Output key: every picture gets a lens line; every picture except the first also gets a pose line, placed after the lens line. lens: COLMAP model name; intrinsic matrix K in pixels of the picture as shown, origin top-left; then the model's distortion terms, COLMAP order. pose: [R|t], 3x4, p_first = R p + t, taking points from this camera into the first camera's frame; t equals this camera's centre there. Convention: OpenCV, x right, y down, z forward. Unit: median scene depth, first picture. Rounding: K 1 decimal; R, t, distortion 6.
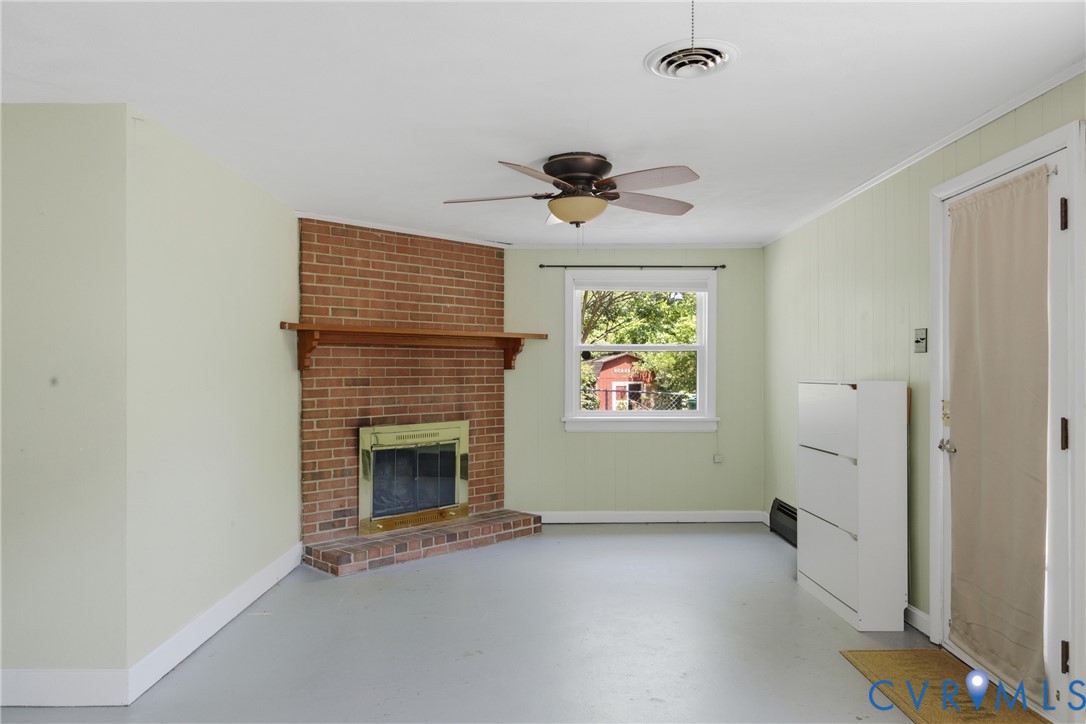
lens RADIAL K [[738.5, 0, 543.0], [0, 738.5, 362.0], [0, 0, 1]] dist [0.001882, 0.001056]
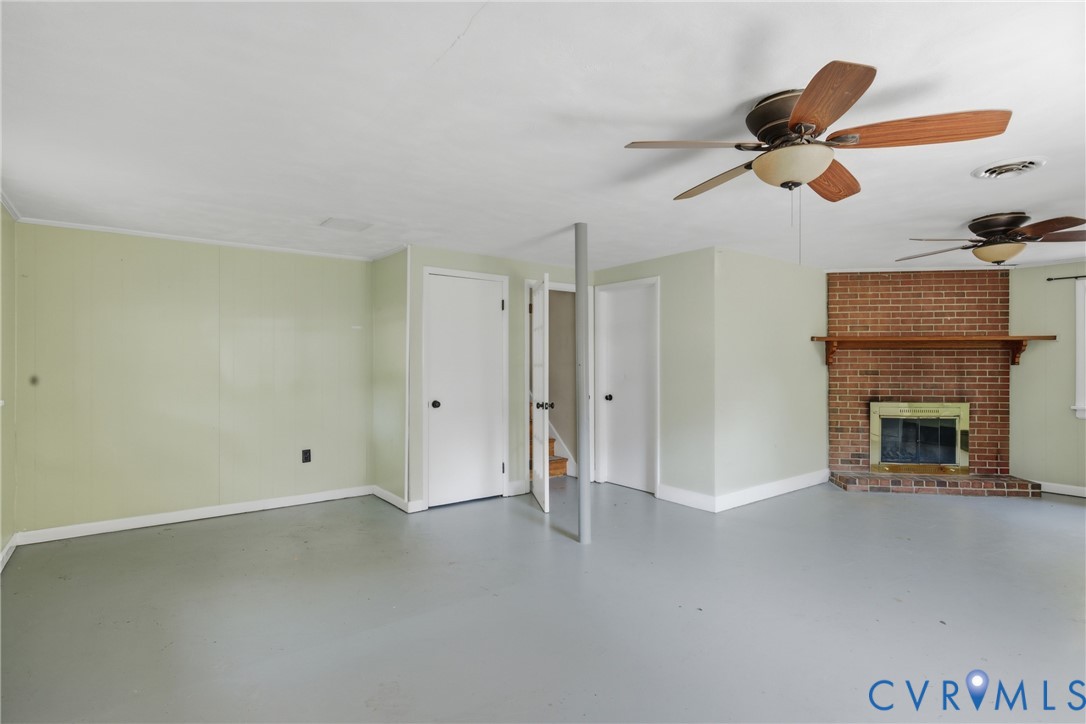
lens RADIAL K [[503.1, 0, 543.0], [0, 503.1, 362.0], [0, 0, 1]] dist [0.001254, 0.000165]
pose [[0.588419, -0.000099, -0.808556, 0.195163], [0.005973, 0.999973, 0.004224, -0.003896], [0.808534, -0.007315, 0.588404, -0.169563]]
